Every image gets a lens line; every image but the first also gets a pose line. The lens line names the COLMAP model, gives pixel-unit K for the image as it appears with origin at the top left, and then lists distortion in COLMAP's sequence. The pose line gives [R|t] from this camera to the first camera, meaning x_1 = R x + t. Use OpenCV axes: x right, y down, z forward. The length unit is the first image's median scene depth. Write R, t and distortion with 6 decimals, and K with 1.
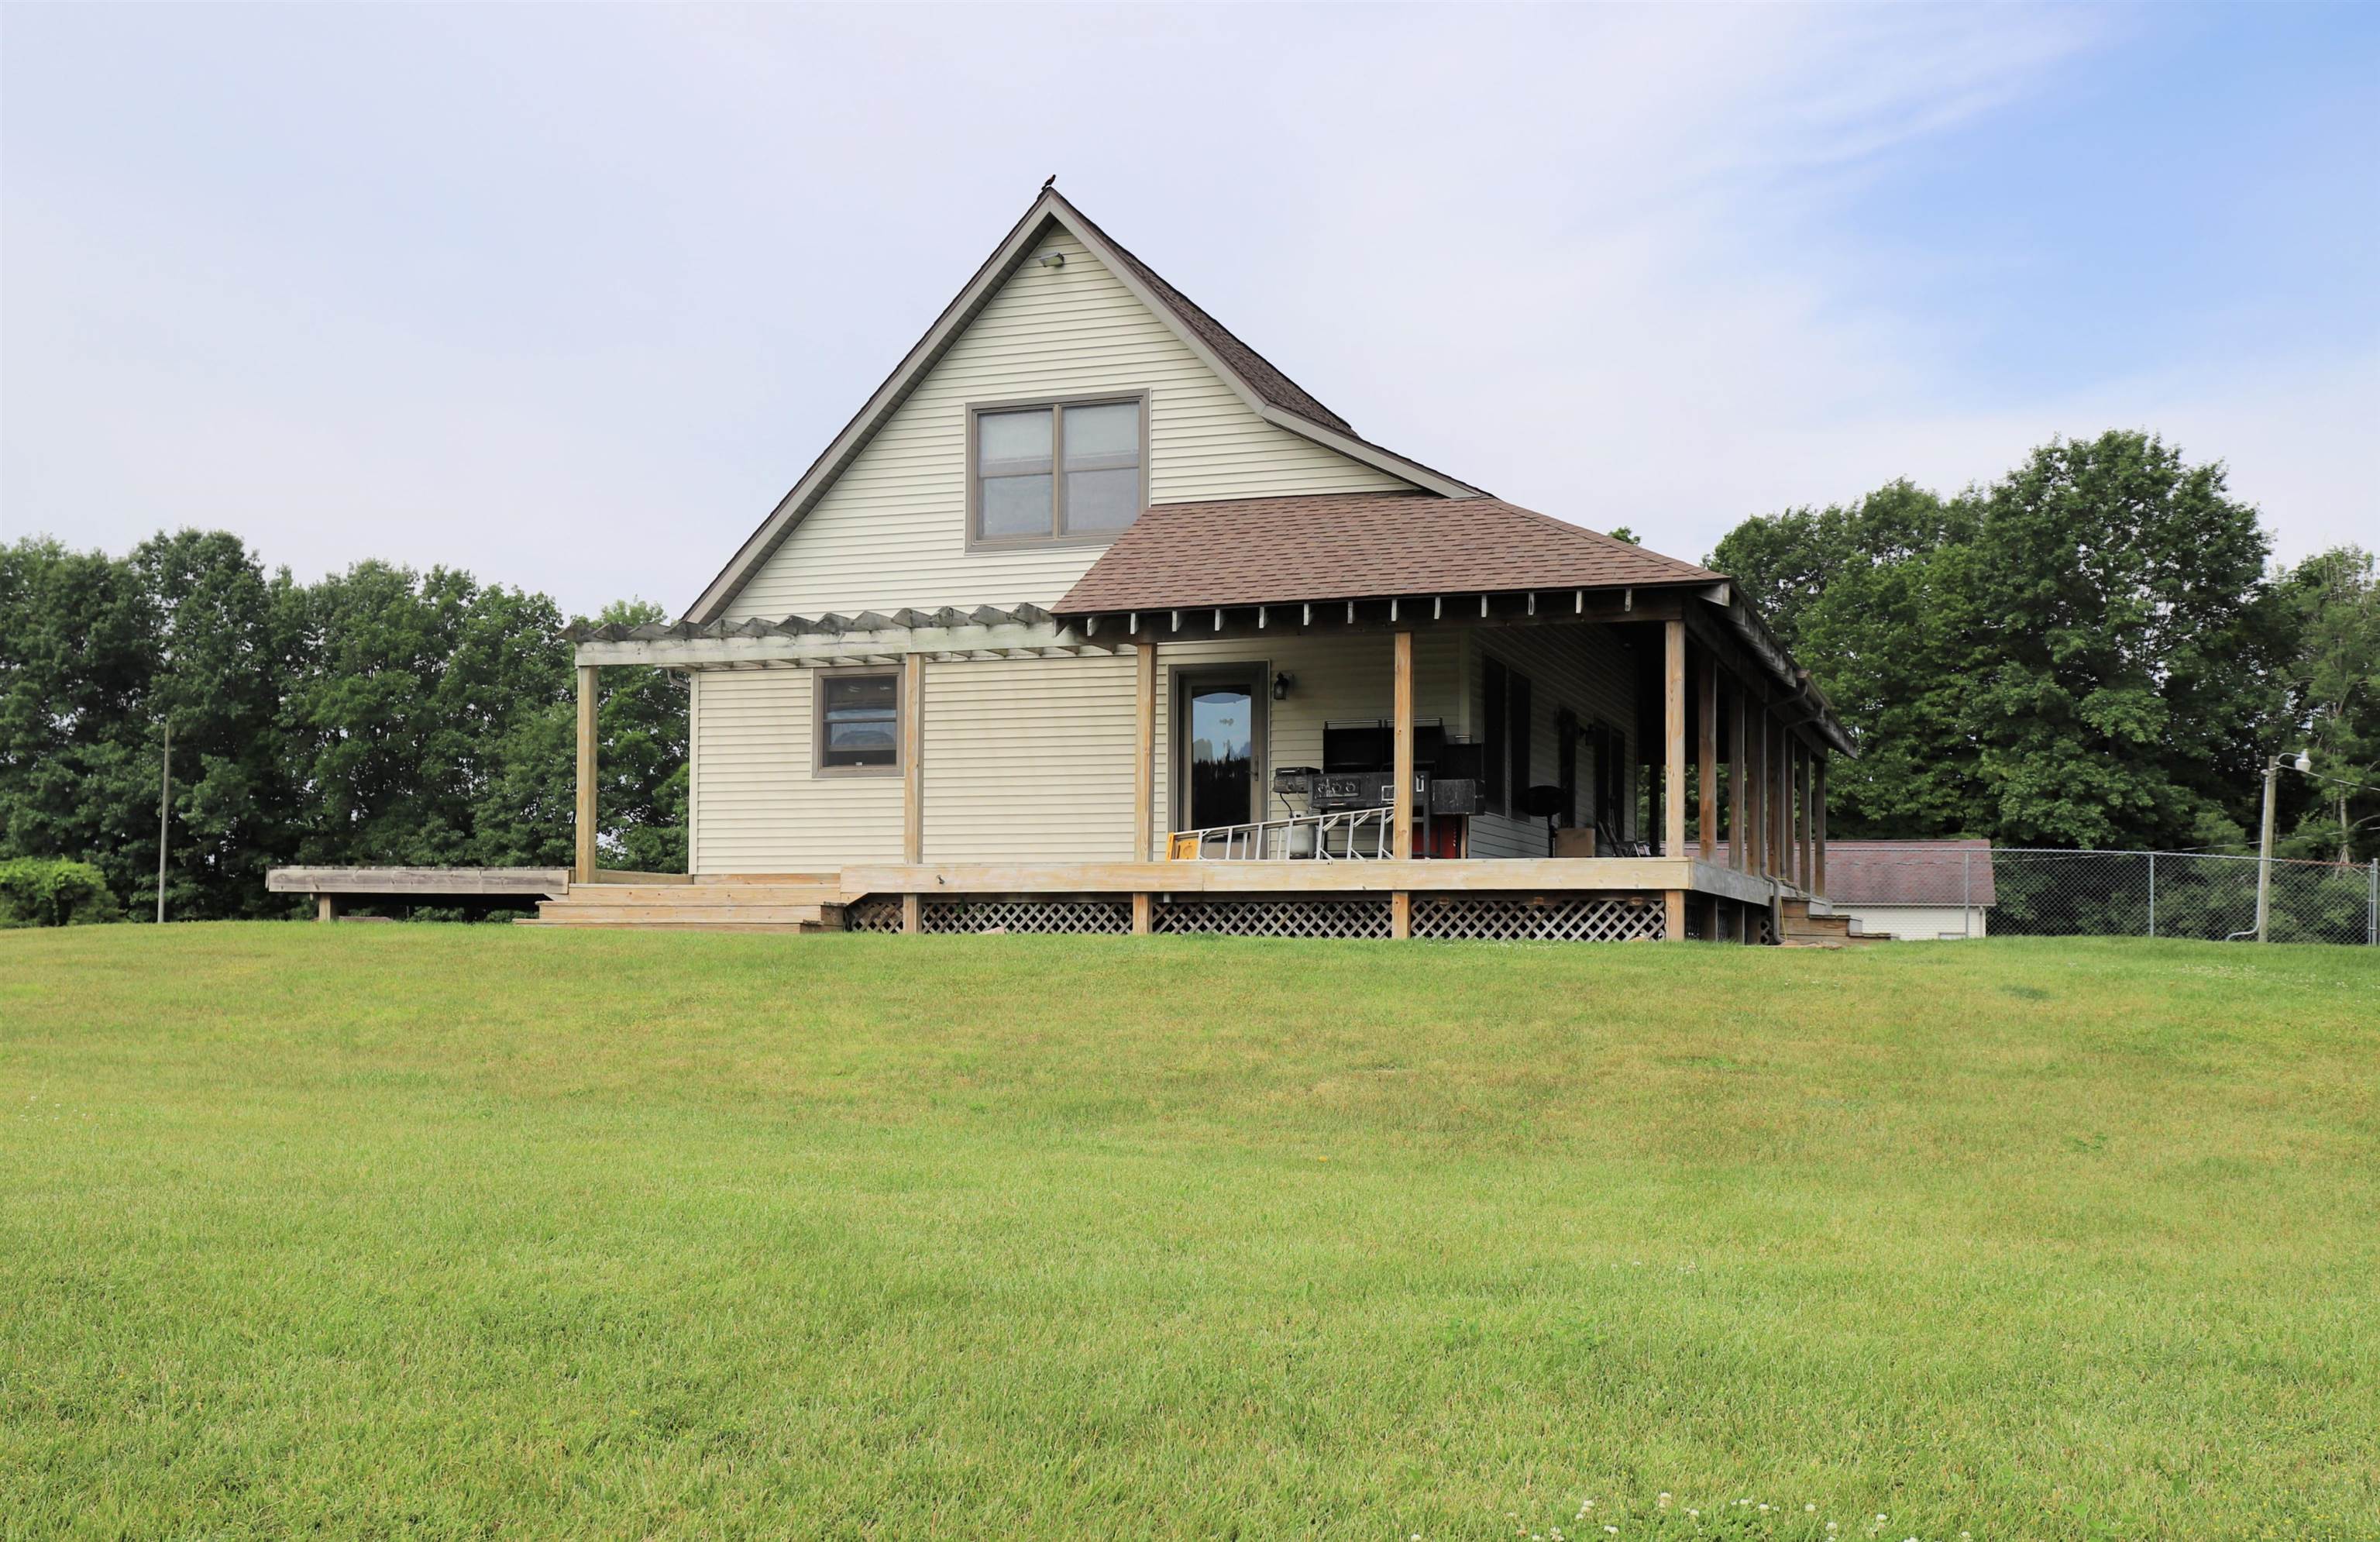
lens RADIAL K [[3345.8, 0, 1190.0], [0, 3345.8, 771.0], [0, 0, 1]] dist [0.036027, 0.050154]
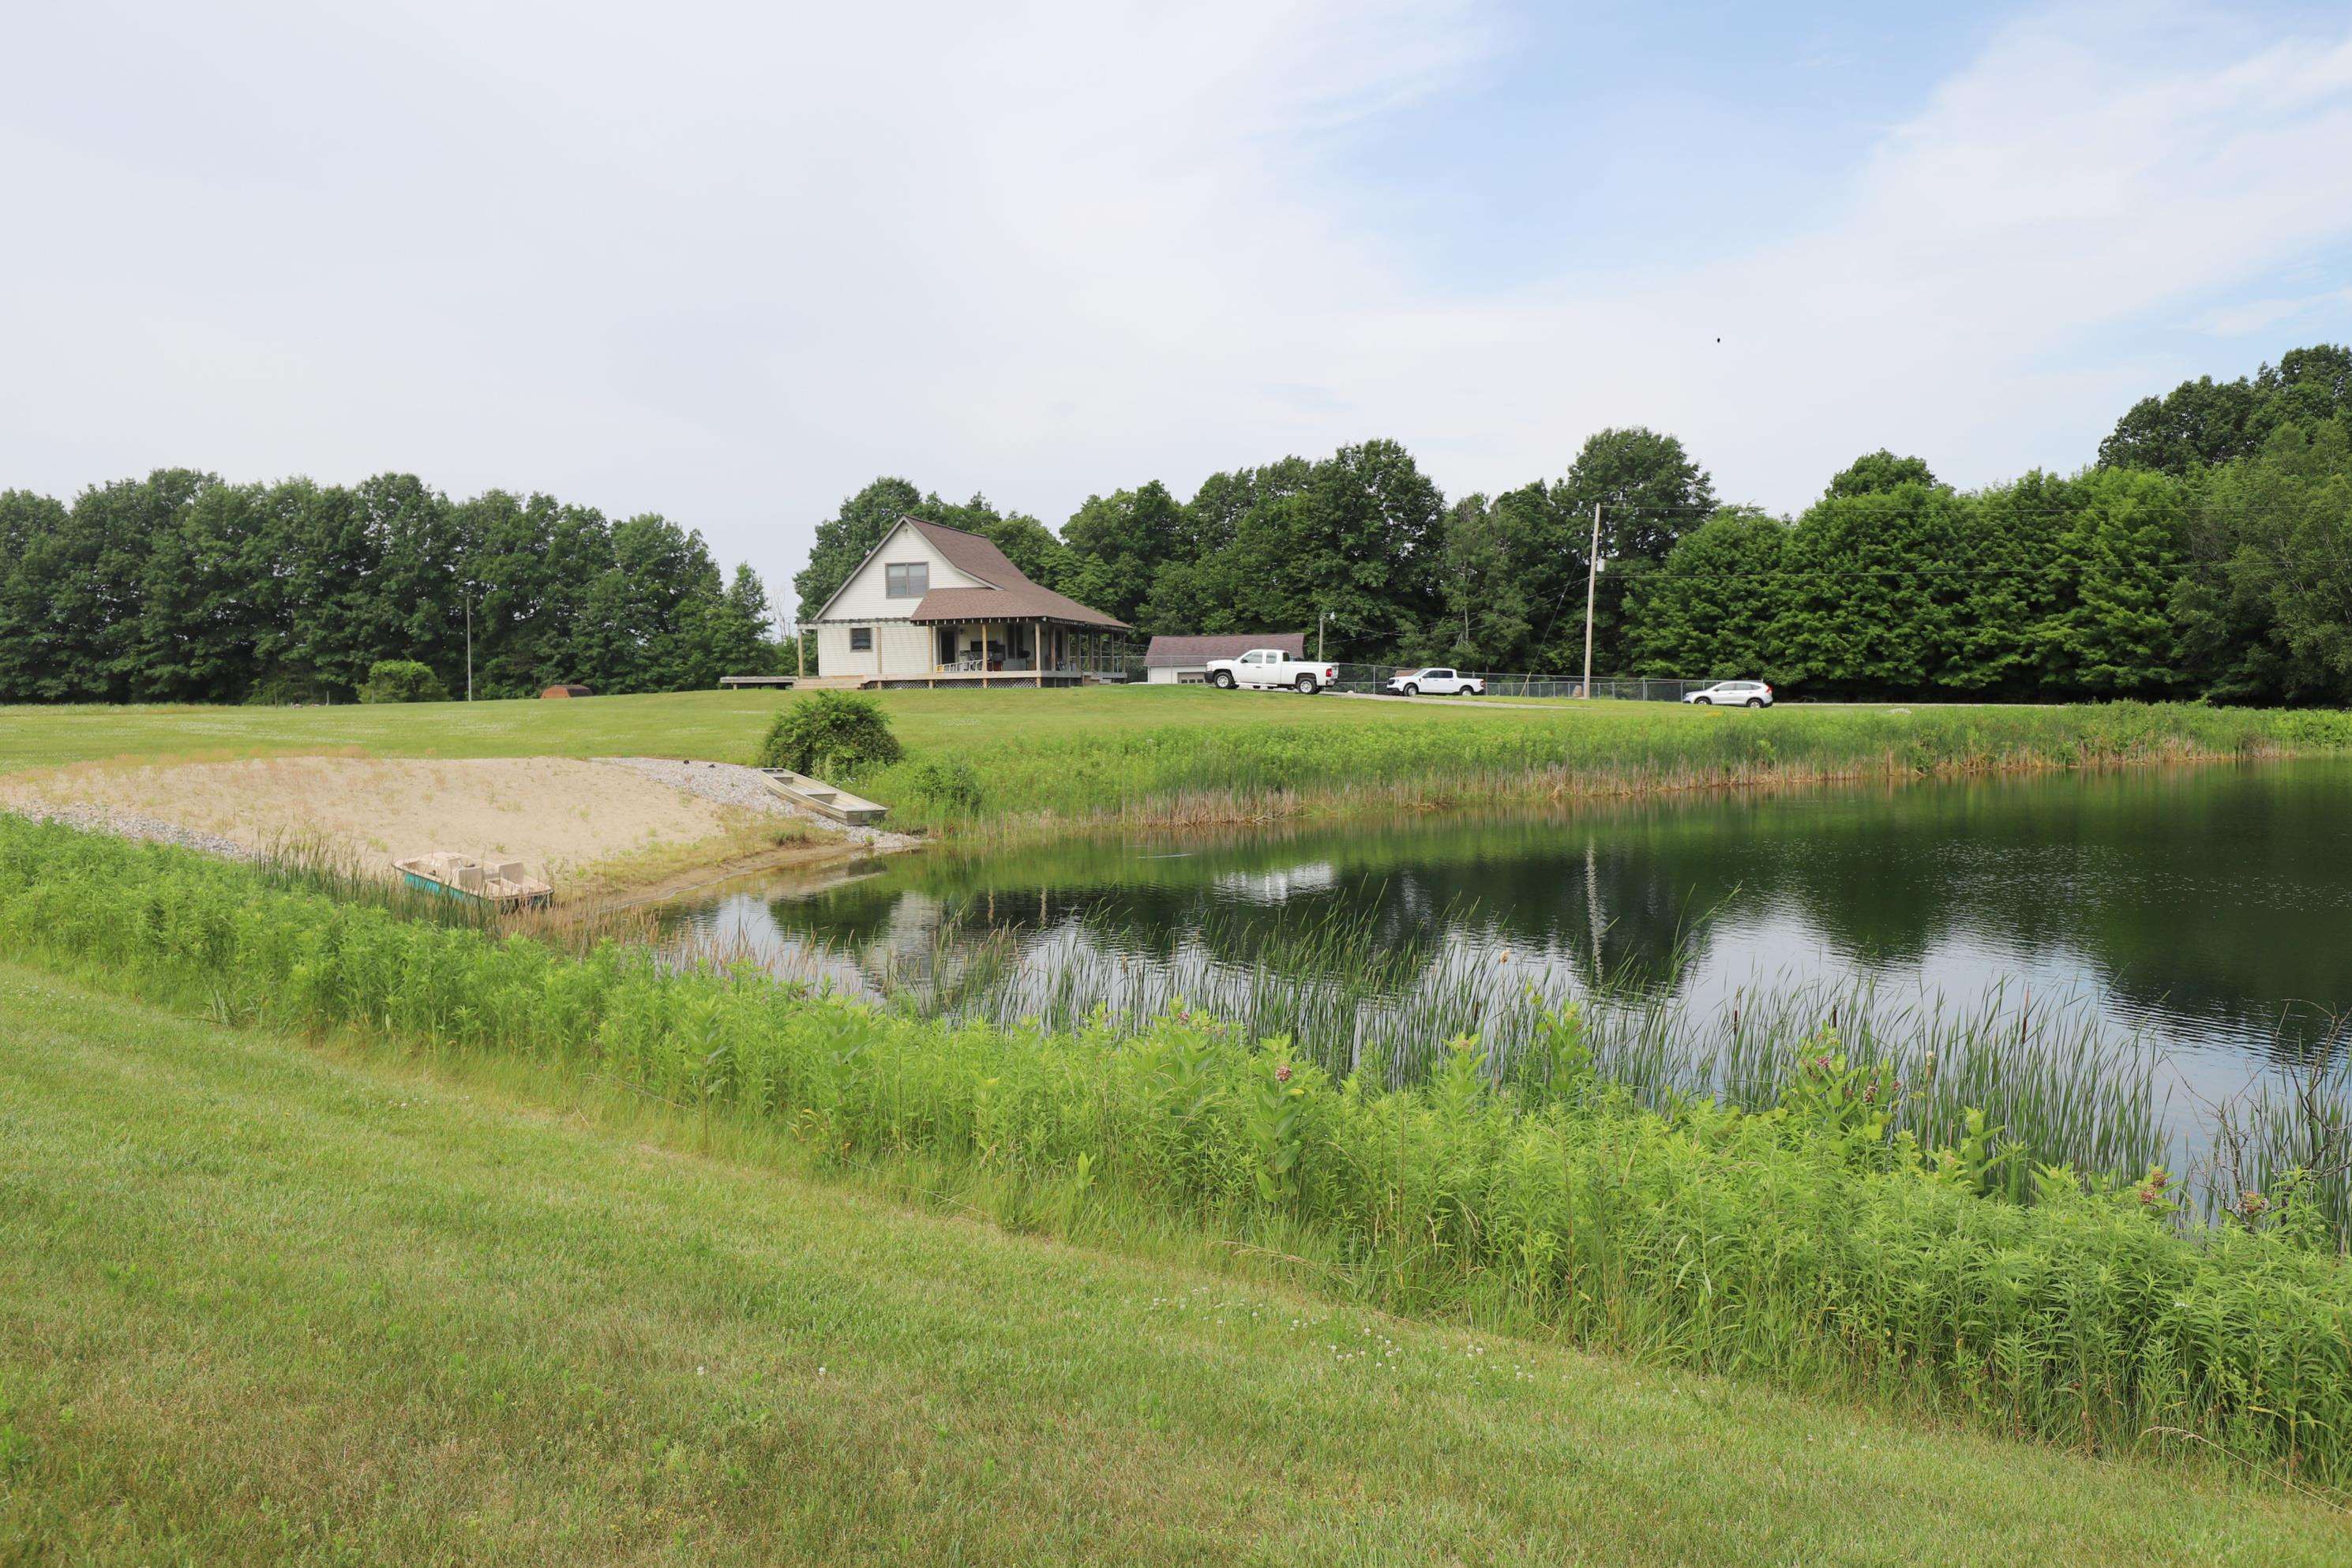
lens RADIAL K [[1778.1, 0, 1176.0], [0, 1778.1, 784.0], [0, 0, 1]] dist [-0.003742, -0.000676]
pose [[0.991842, -0.030971, 0.123655, 0.001203], [0.017509, 0.993941, 0.108507, -0.007282], [-0.126267, -0.105457, 0.986375, -0.133589]]
